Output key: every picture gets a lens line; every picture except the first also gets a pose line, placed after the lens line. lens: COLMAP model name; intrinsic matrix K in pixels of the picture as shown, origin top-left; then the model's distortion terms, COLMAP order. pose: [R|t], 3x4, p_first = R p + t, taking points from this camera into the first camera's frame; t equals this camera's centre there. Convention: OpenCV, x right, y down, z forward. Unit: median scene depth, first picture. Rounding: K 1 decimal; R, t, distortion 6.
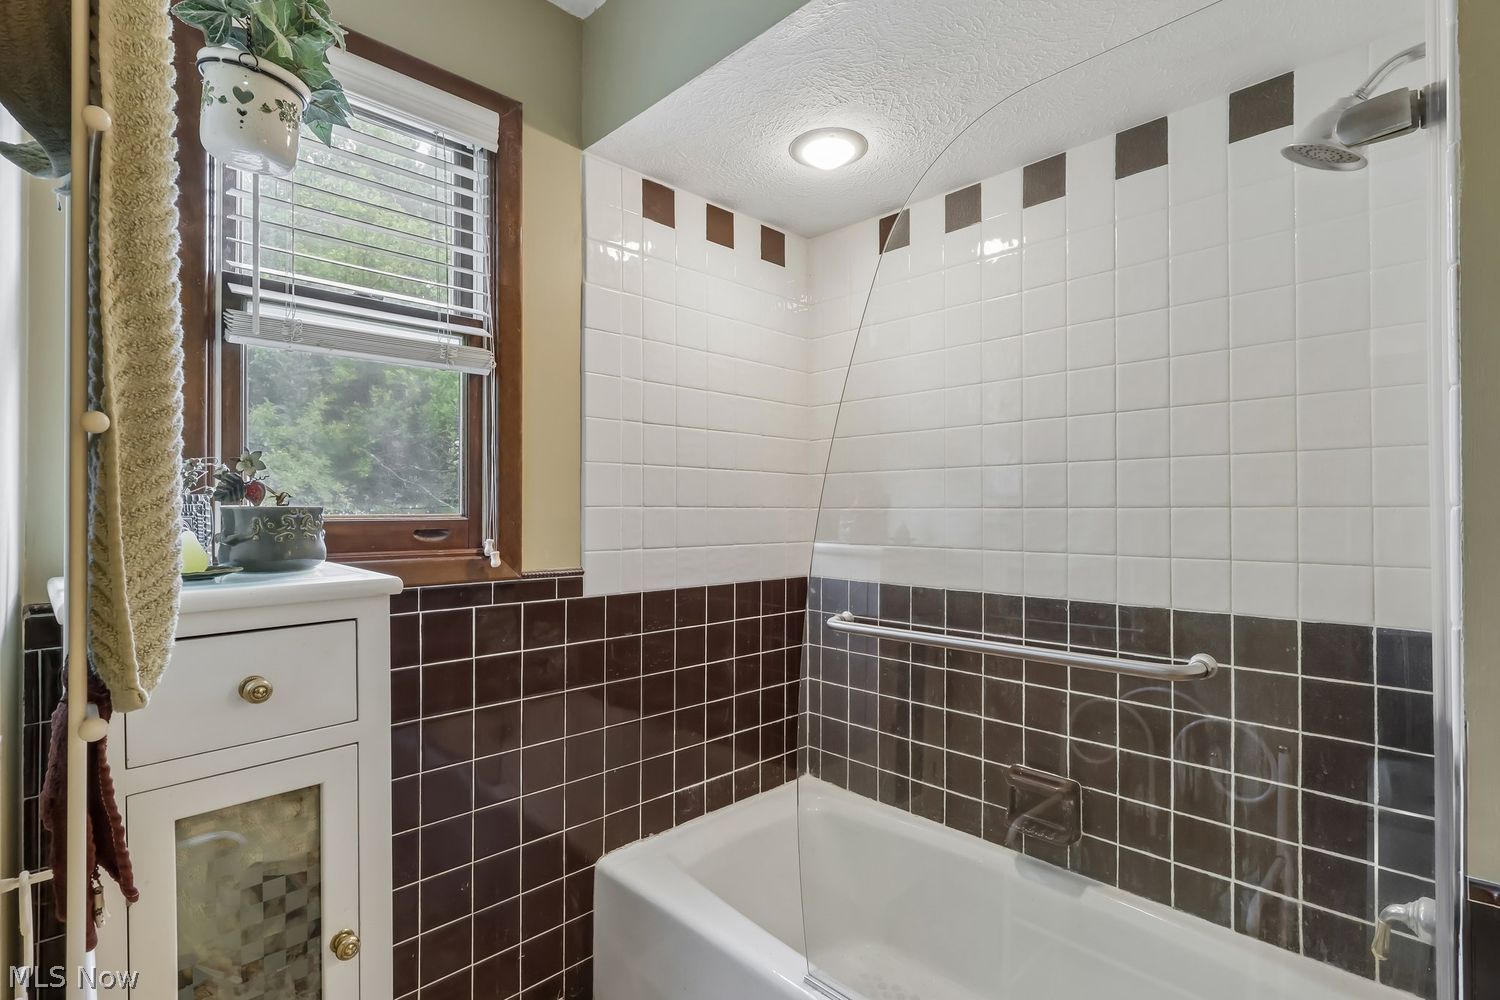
lens RADIAL K [[697.4, 0, 748.6], [0, 697.4, 504.5], [0, 0, 1]] dist [-0.002972, 0.001488]
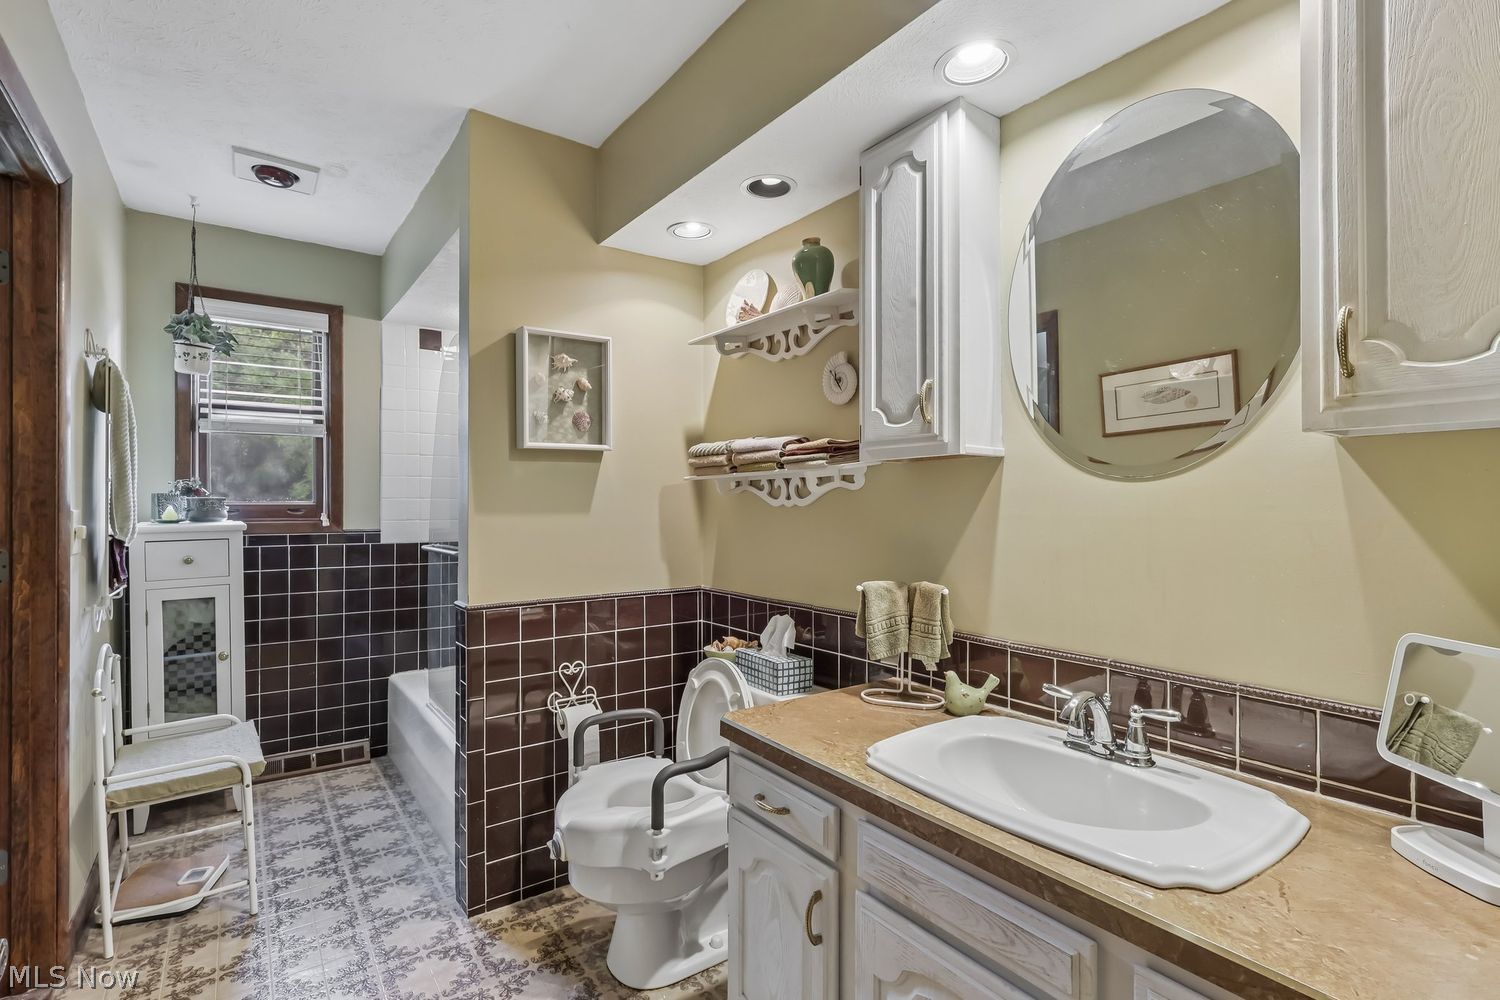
lens RADIAL K [[697.4, 0, 749.8], [0, 697.4, 502.1], [0, 0, 1]] dist [-0.002972, 0.001488]
pose [[0.989362, -0.014697, -0.144727, 1.228541], [0.013837, 0.999880, -0.006951, 0.046720], [0.144812, 0.004875, 0.989447, -0.929239]]
